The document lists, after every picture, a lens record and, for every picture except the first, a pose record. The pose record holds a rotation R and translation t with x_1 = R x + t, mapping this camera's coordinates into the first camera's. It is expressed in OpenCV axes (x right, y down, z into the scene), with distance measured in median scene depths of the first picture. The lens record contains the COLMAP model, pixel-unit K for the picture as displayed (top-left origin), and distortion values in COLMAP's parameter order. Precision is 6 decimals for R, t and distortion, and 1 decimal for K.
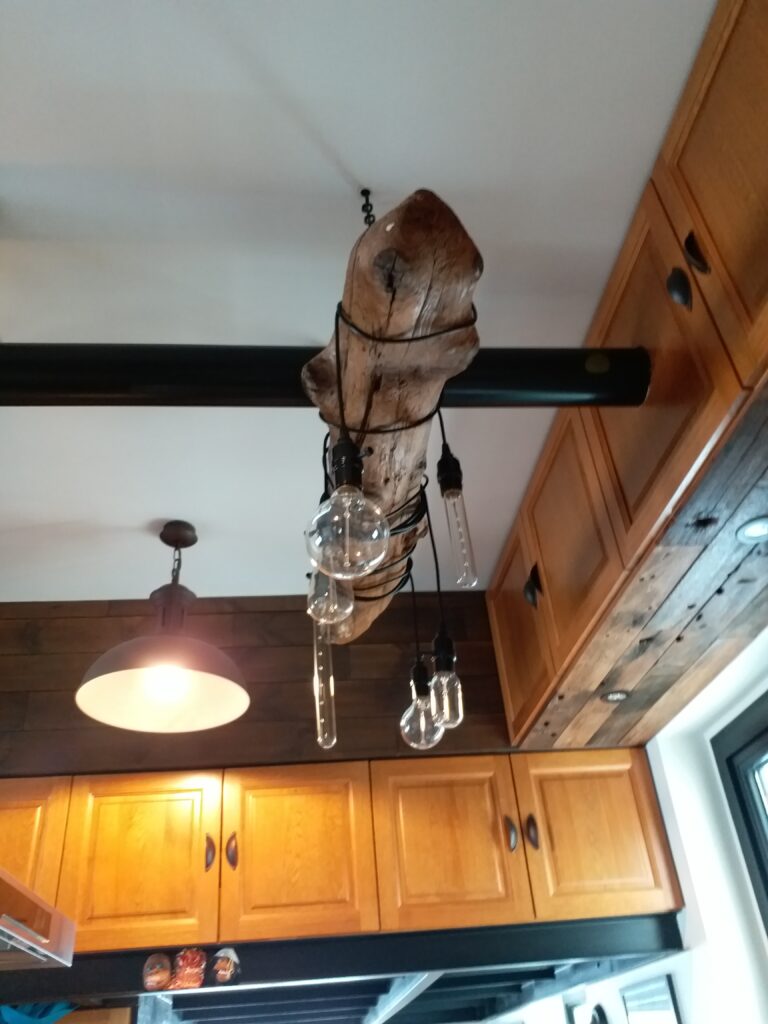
lens RADIAL K [[824.6, 0, 375.9], [0, 824.6, 526.0], [0, 0, 1]] dist [0.018633, -0.039723]
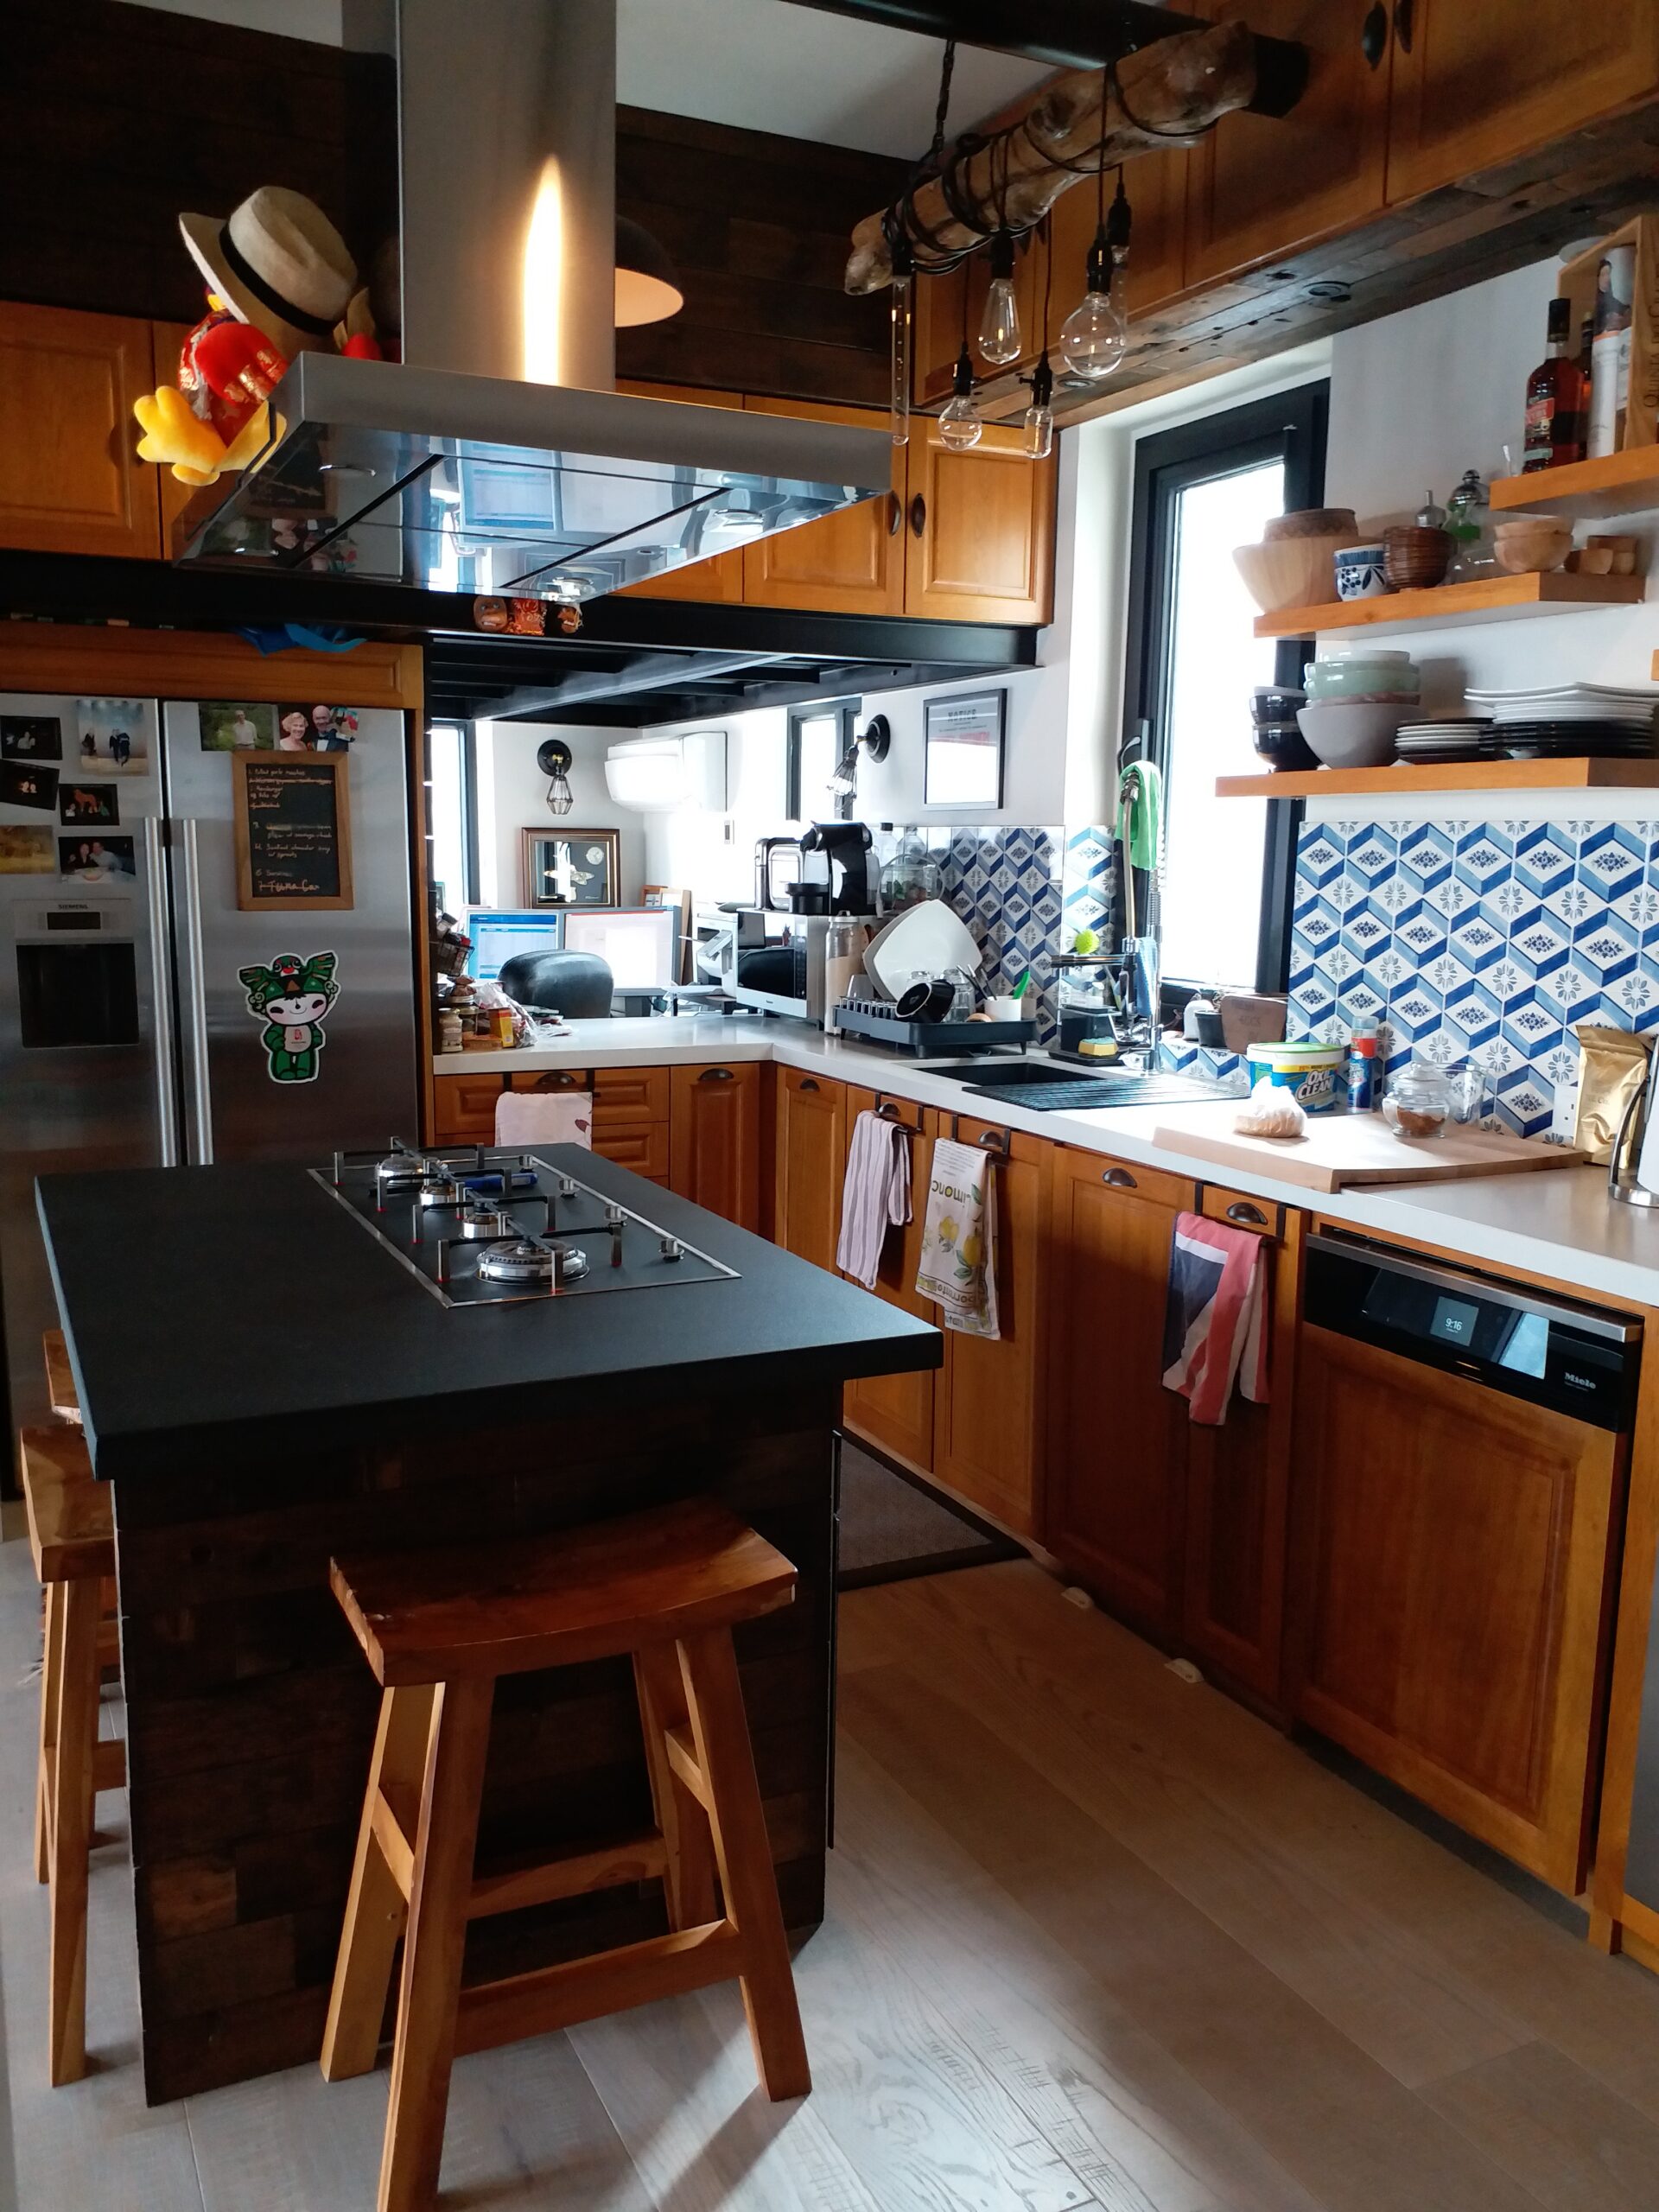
lens RADIAL K [[1781.3, 0, 808.0], [0, 1781.3, 1150.4], [0, 0, 1]] dist [0.018633, -0.039723]
pose [[0.932156, 0.029906, 0.360820, -0.559529], [-0.267181, 0.729367, 0.629792, -0.277720], [-0.244335, -0.683469, 0.687874, -0.672954]]
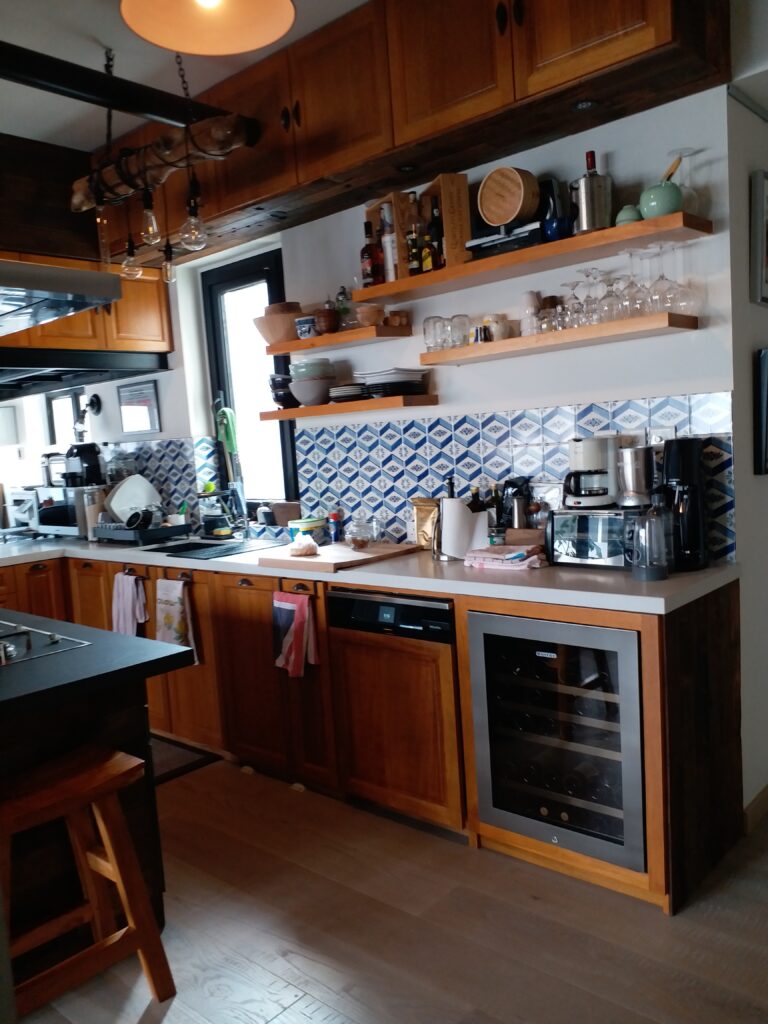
lens RADIAL K [[824.6, 0, 386.7], [0, 824.6, 542.4], [0, 0, 1]] dist [0.018633, -0.039723]
pose [[0.726832, -0.054289, 0.684667, -0.673093], [-0.374959, 0.803838, 0.461789, -0.306467], [-0.575432, -0.592365, 0.563899, -0.750575]]
